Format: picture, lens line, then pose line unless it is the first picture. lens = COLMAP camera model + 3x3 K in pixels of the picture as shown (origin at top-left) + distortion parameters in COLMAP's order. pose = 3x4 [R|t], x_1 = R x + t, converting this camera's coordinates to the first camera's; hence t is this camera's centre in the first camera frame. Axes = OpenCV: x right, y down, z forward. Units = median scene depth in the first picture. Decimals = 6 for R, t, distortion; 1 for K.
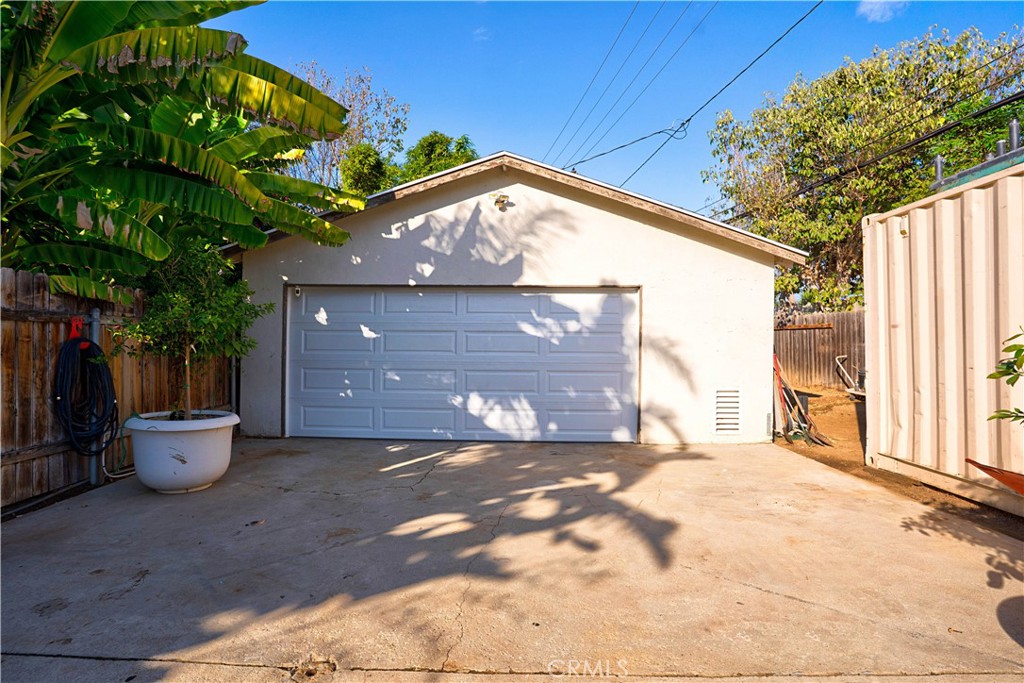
lens RADIAL K [[503.7, 0, 508.6], [0, 503.7, 342.4], [0, 0, 1]] dist [-0.078400, 0.035598]
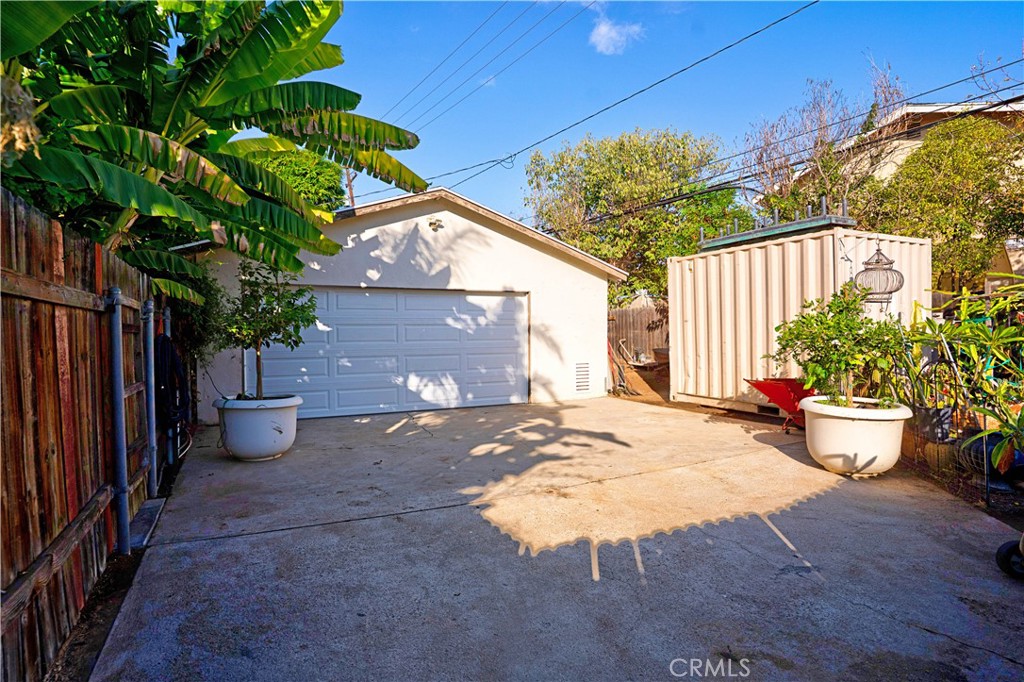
lens RADIAL K [[503.7, 0, 508.6], [0, 503.7, 341.9], [0, 0, 1]] dist [-0.078400, 0.035598]
pose [[0.887550, -0.021546, 0.460207, -0.442814], [0.012921, 0.999677, 0.021883, -0.003360], [-0.460530, -0.013476, 0.887542, -0.234456]]
